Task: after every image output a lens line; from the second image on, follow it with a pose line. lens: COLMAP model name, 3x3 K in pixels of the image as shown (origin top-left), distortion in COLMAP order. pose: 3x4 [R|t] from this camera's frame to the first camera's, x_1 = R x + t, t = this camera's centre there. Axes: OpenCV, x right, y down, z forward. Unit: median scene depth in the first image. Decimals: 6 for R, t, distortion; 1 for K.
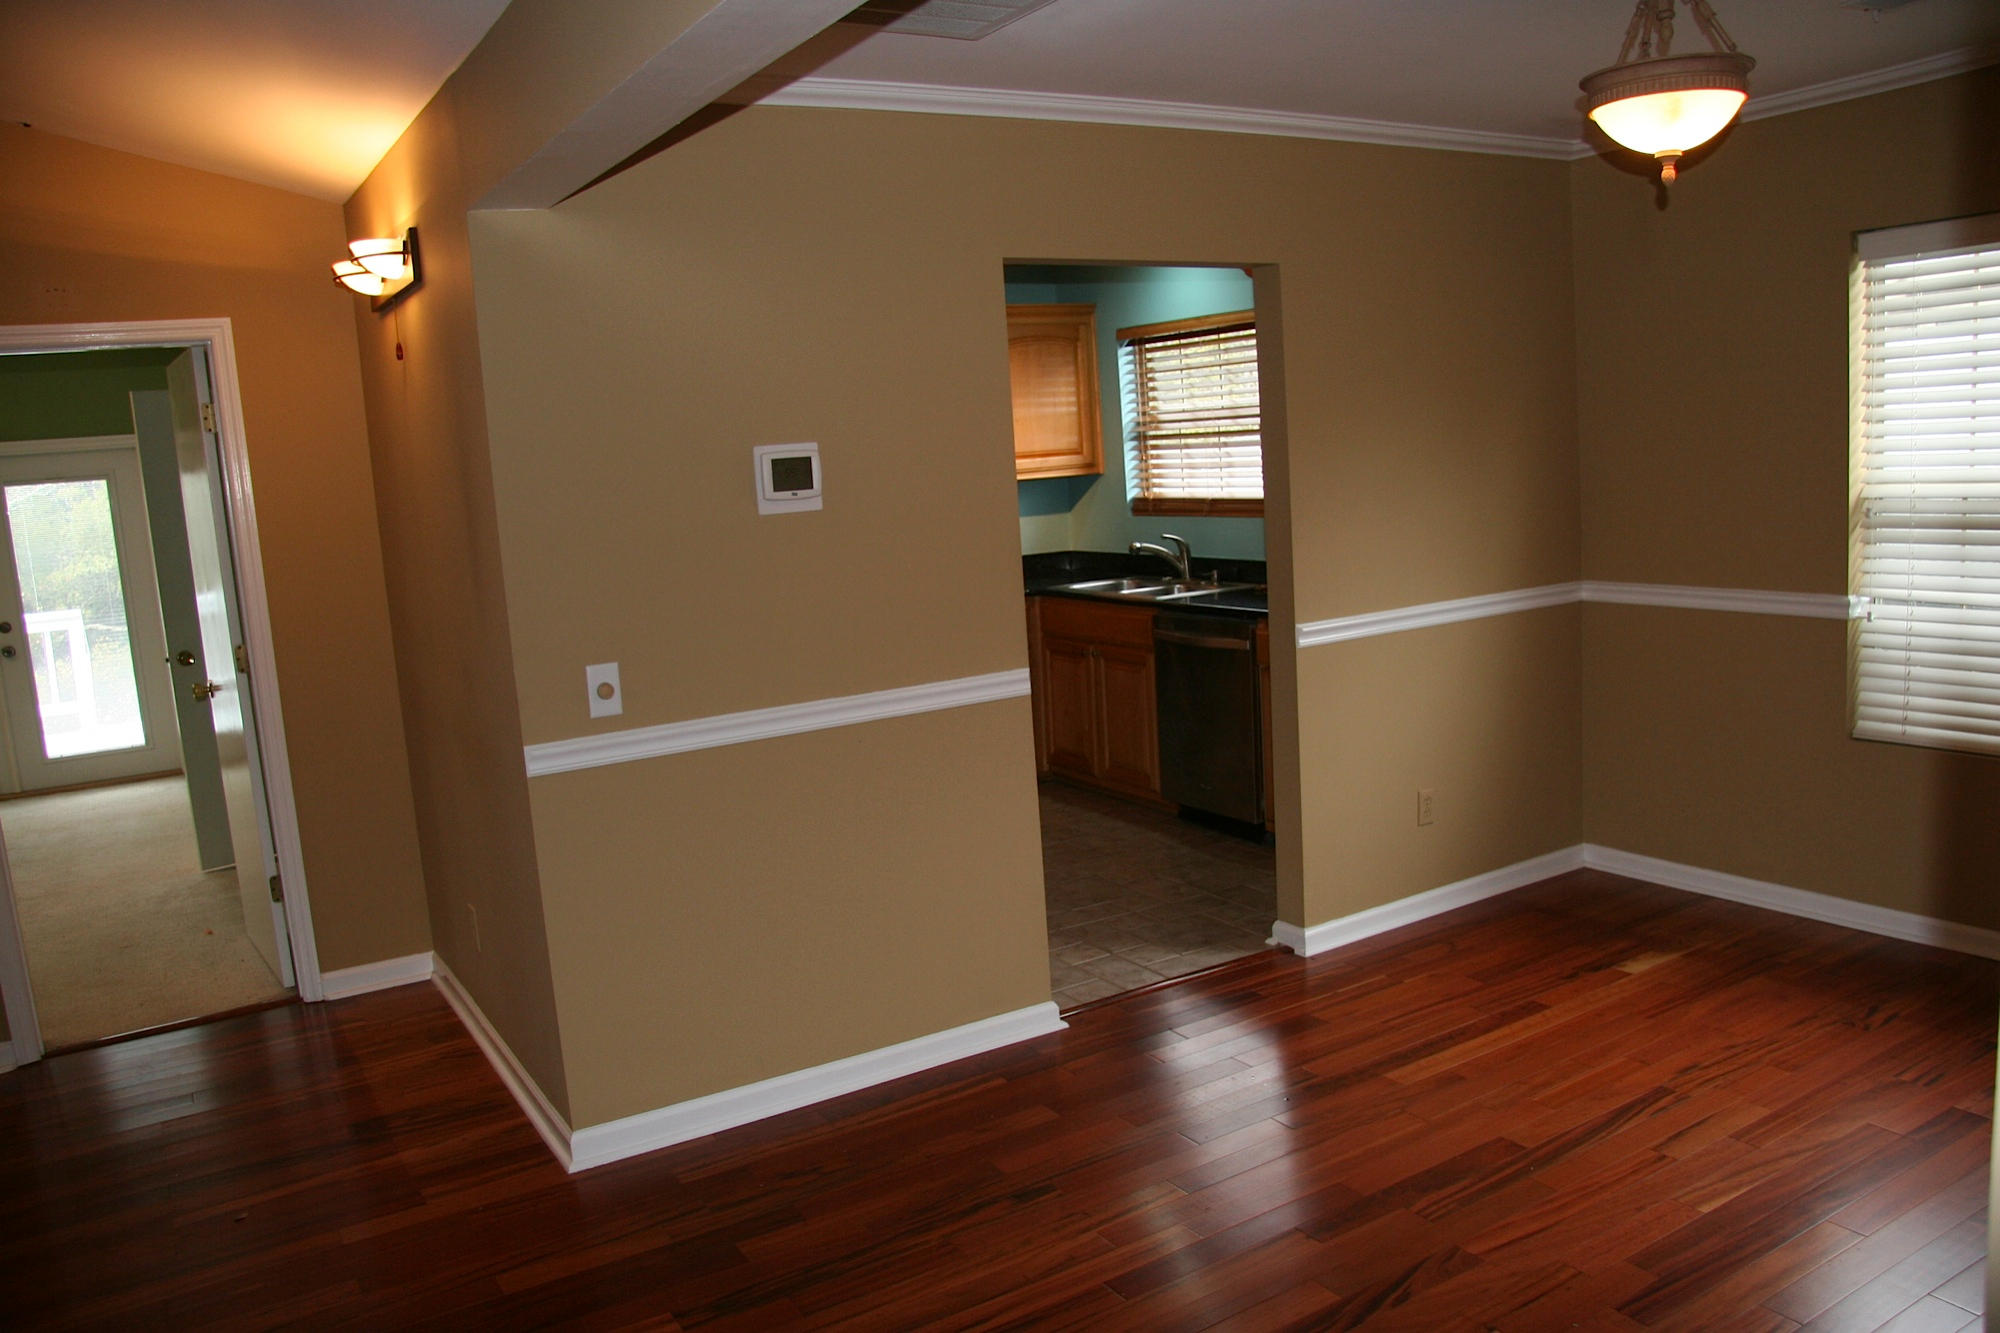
lens RADIAL K [[1542.6, 0, 1003.4], [0, 1542.6, 684.6], [0, 0, 1]] dist [-0.187419, 0.142001]
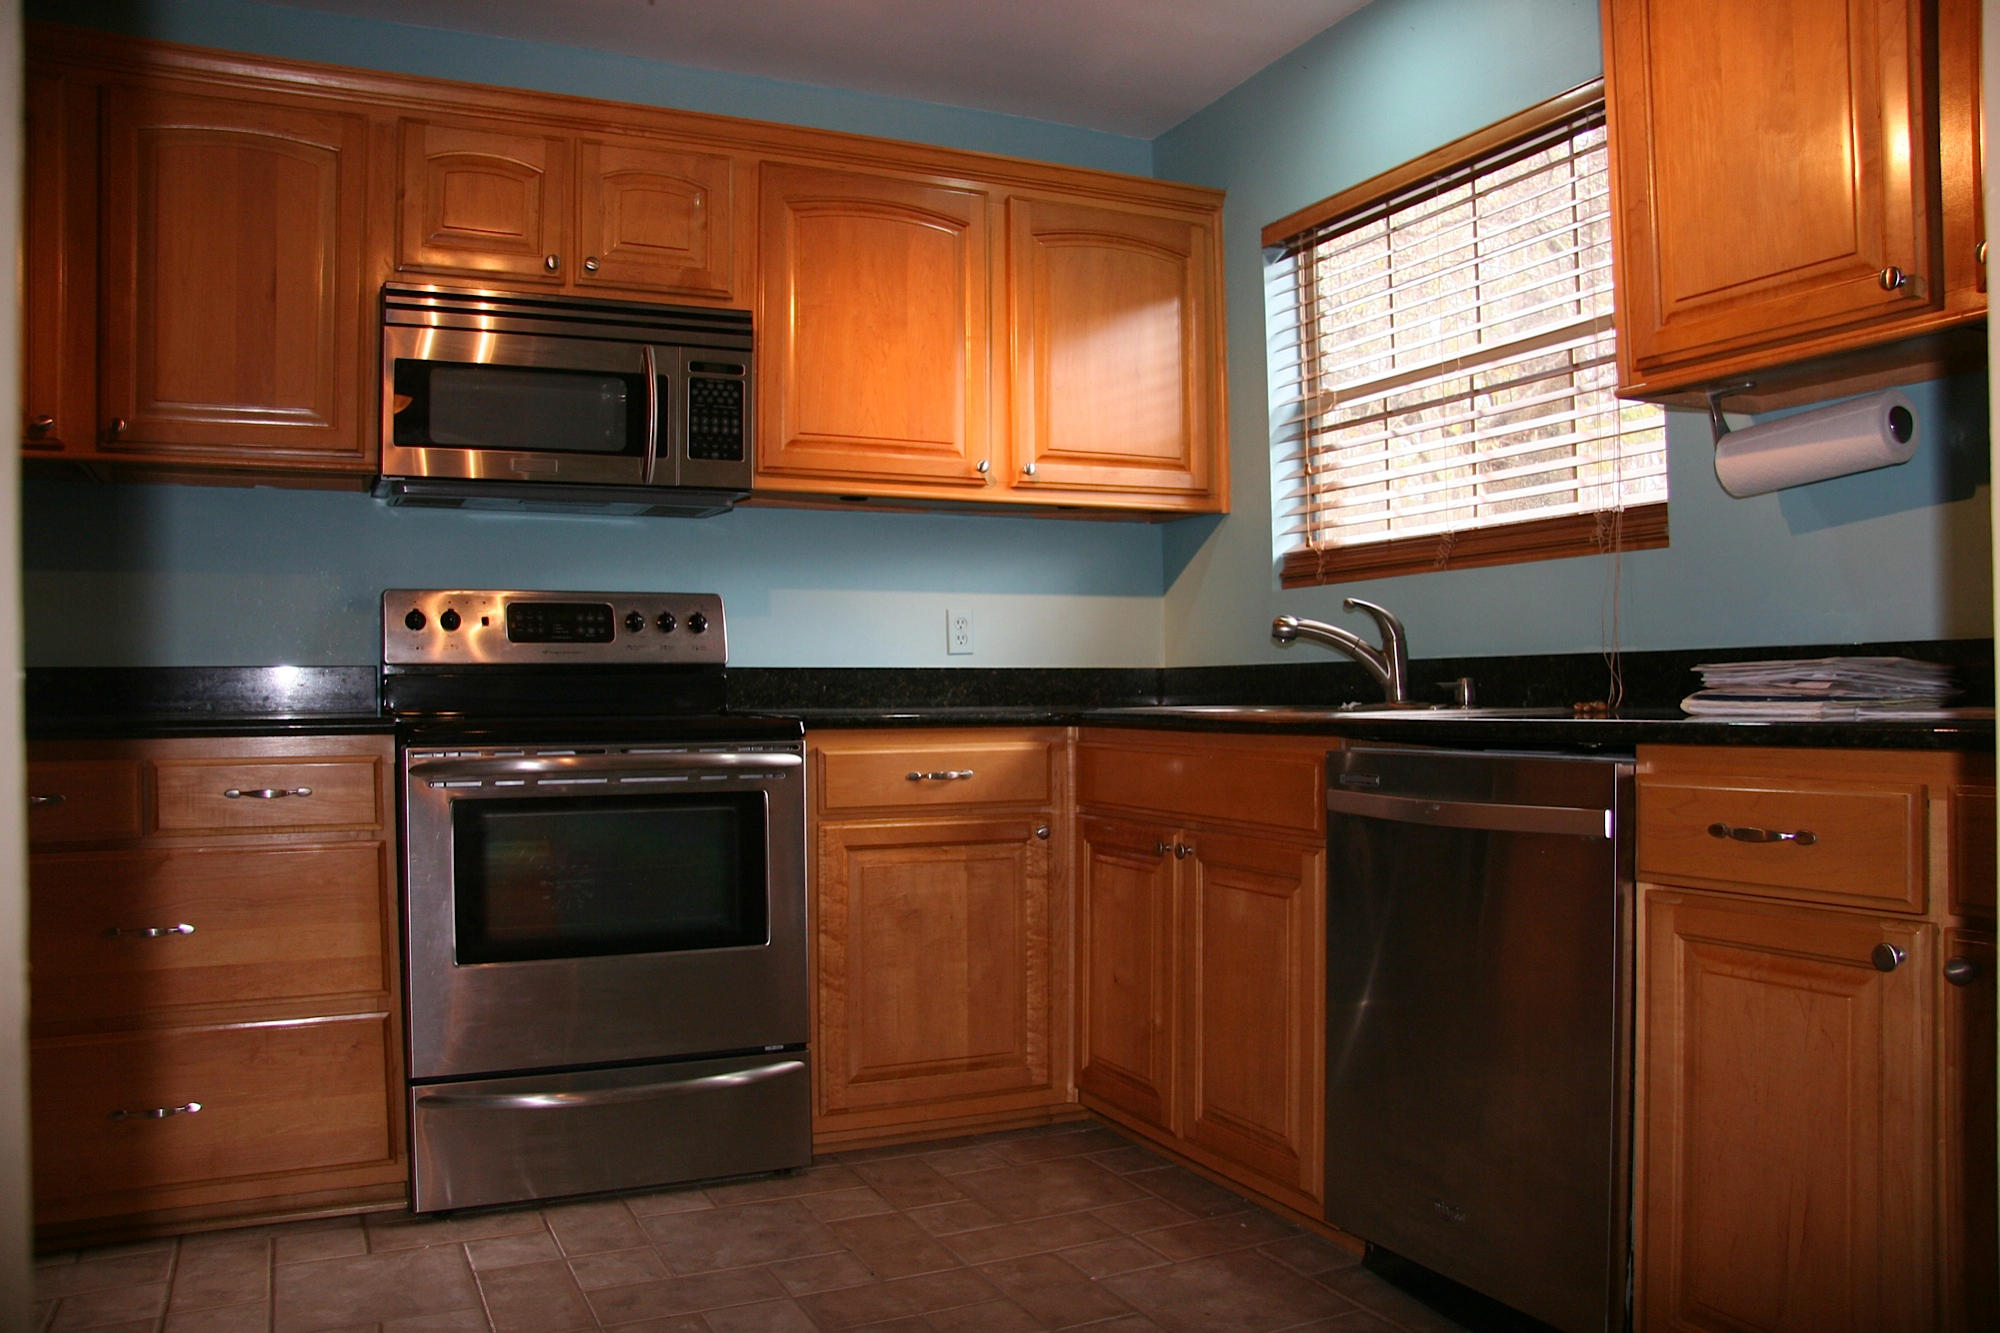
lens RADIAL K [[1542.6, 0, 1003.4], [0, 1542.6, 684.6], [0, 0, 1]] dist [-0.187419, 0.142001]
pose [[0.993875, 0.052003, -0.097511, 0.045969], [-0.066548, 0.986074, -0.152411, 0.003015], [0.088228, 0.157967, 0.983495, 0.531122]]
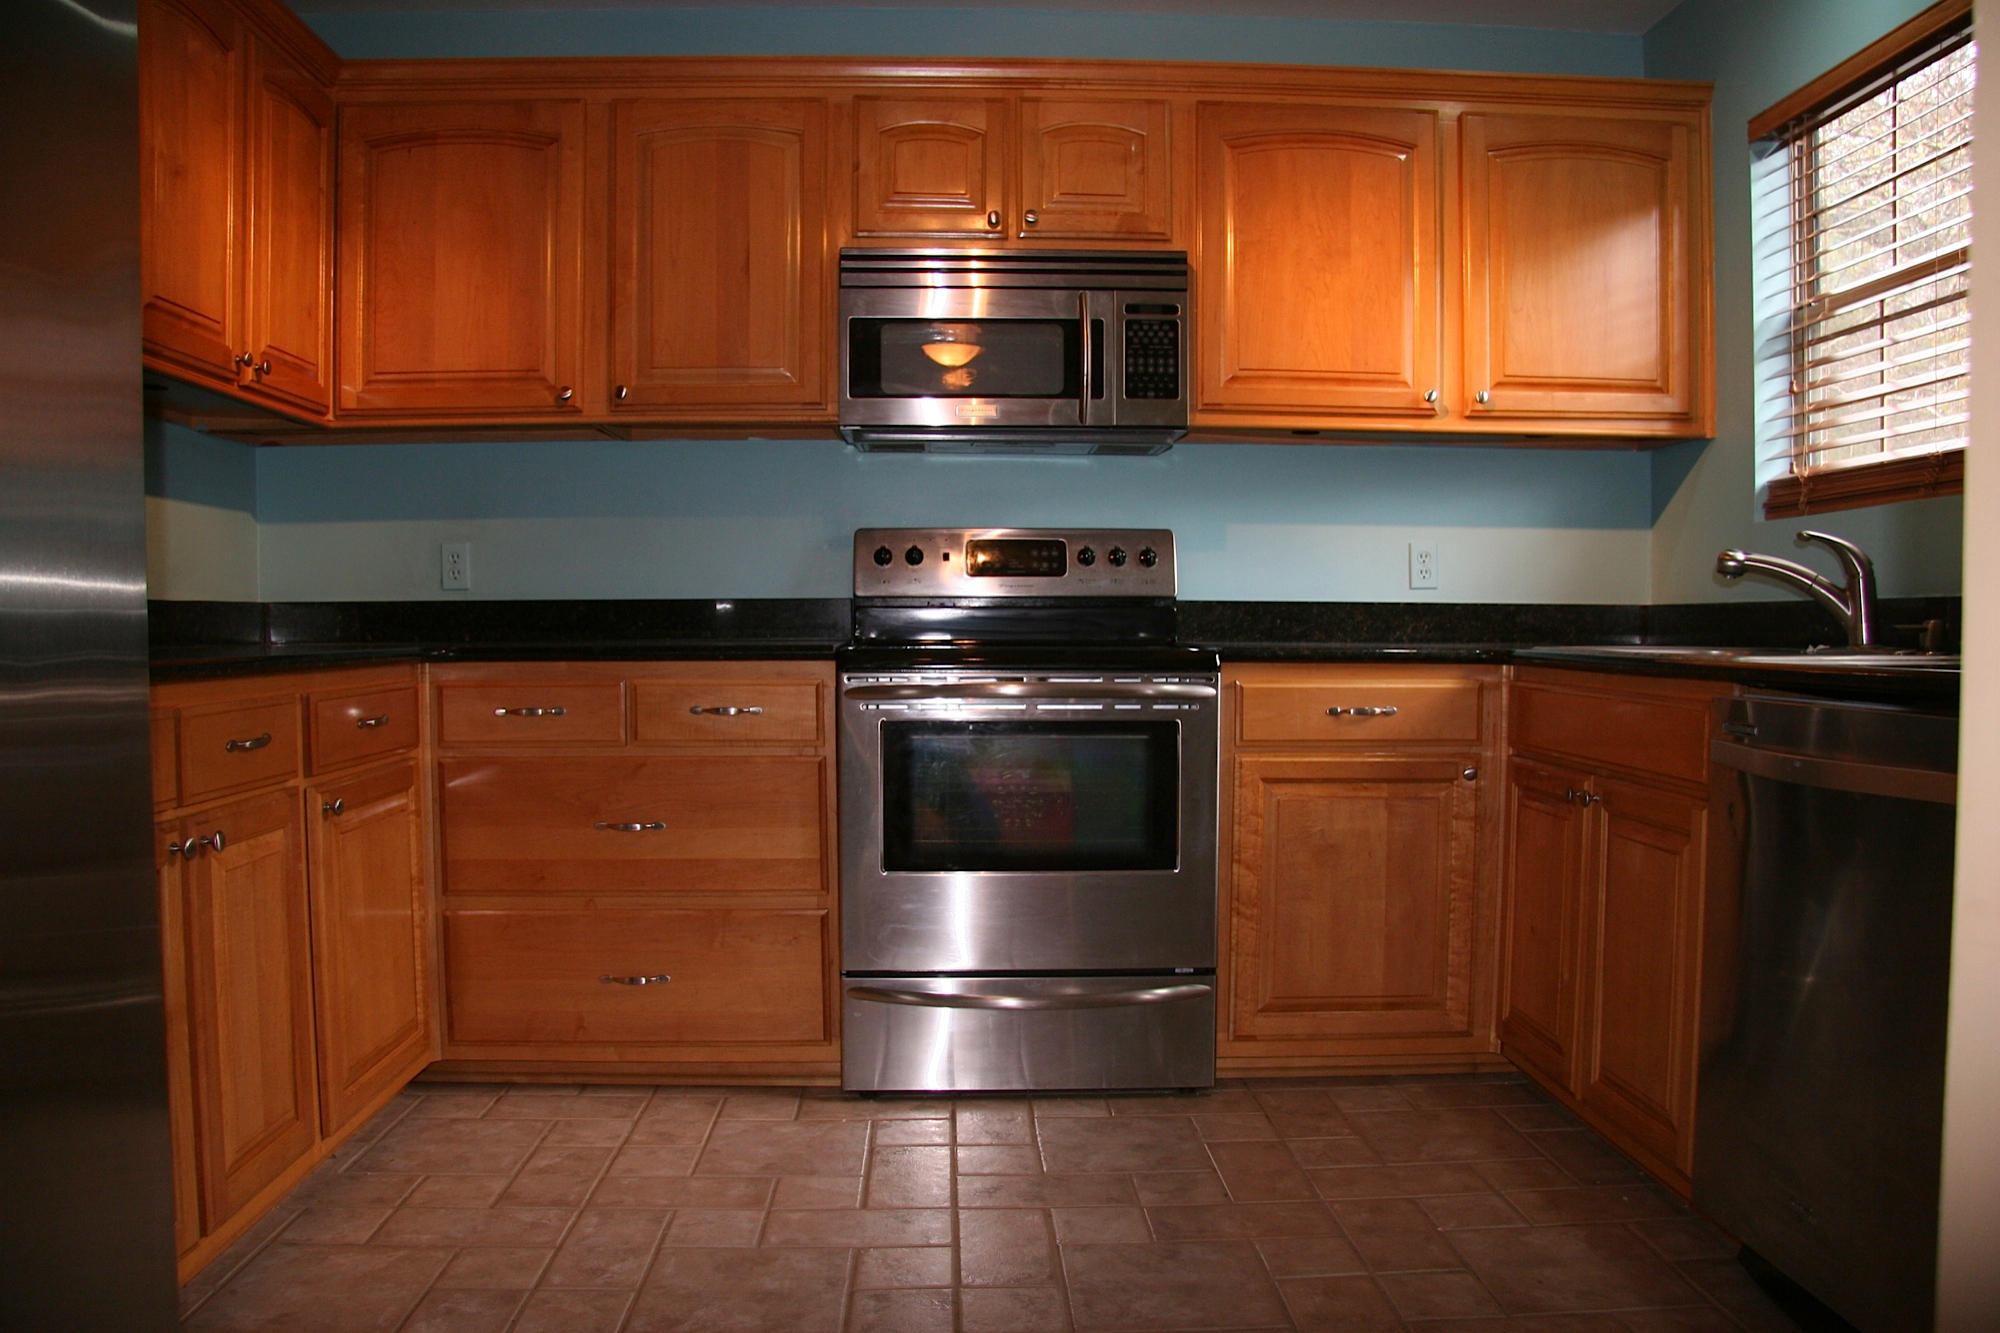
lens RADIAL K [[1542.6, 0, 1003.4], [0, 1542.6, 684.6], [0, 0, 1]] dist [-0.187419, 0.142001]
pose [[0.872613, 0.080740, -0.481692, 0.106740], [-0.128919, 0.989341, -0.067714, -0.002444], [0.471090, 0.121187, 0.873721, 0.539779]]
